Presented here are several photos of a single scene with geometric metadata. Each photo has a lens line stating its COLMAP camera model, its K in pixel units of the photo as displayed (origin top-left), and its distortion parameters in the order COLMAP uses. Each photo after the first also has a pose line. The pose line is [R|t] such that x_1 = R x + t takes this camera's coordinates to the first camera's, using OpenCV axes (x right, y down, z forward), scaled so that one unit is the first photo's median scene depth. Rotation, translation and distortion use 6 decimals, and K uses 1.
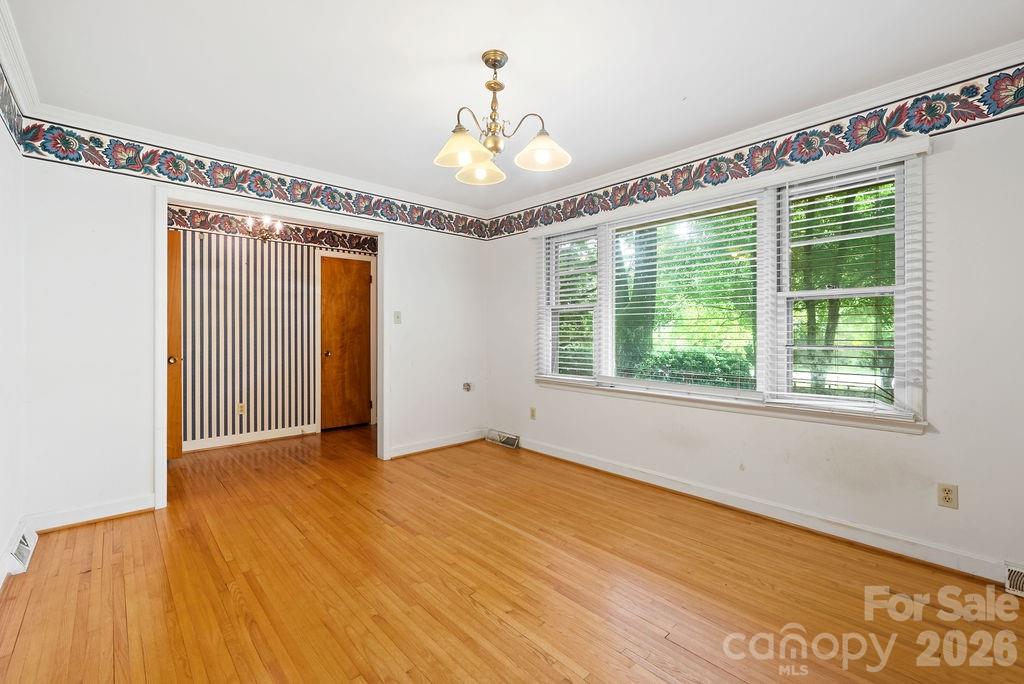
lens RADIAL K [[434.9, 0, 512.0], [0, 434.9, 334.2], [0, 0, 1]] dist [0.001051, -0.000096]
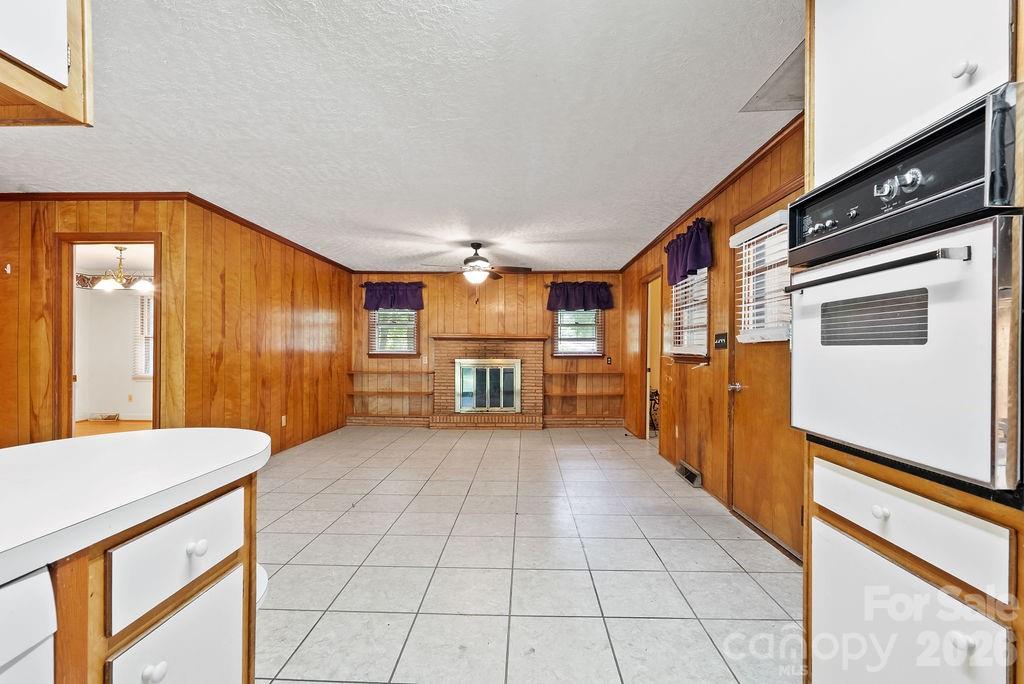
lens RADIAL K [[434.9, 0, 511.1], [0, 434.9, 350.6], [0, 0, 1]] dist [0.001051, -0.000096]
pose [[0.692263, 0.003055, 0.721639, -0.154572], [-0.001779, 0.999995, -0.002527, -0.001910], [-0.721643, 0.000466, 0.692265, -1.285895]]
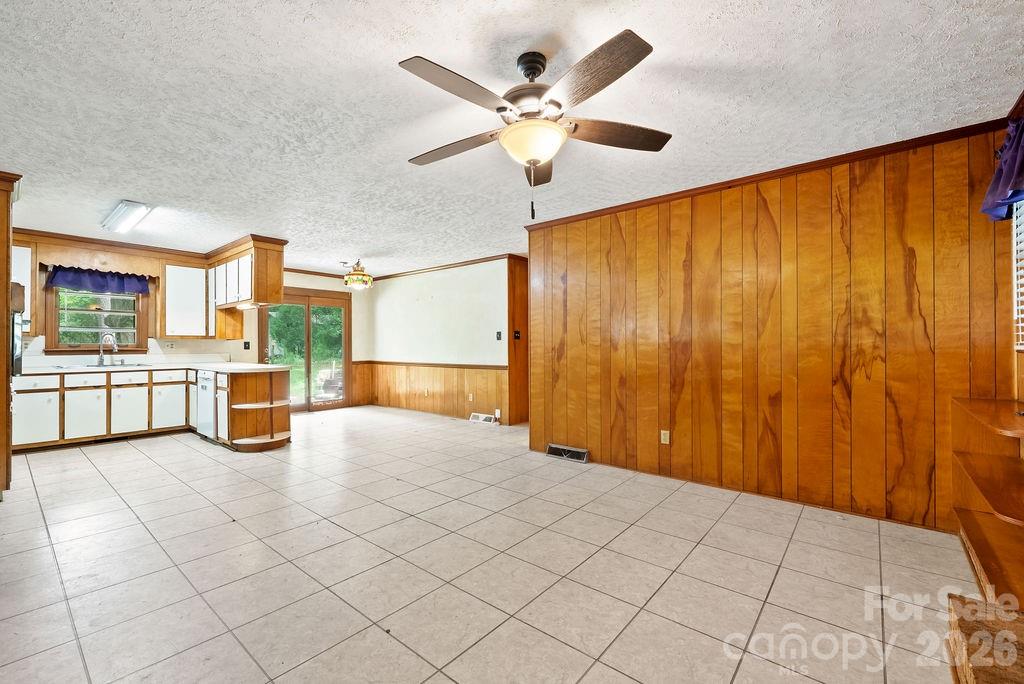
lens RADIAL K [[433.5, 0, 512.1], [0, 433.5, 342.8], [0, 0, 1]] dist [-0.003962, 0.001230]
pose [[0.145122, -0.005902, -0.989396, 1.158019], [0.001205, 0.999983, -0.005789, -0.001336], [0.989413, -0.000352, 0.145127, -0.426125]]
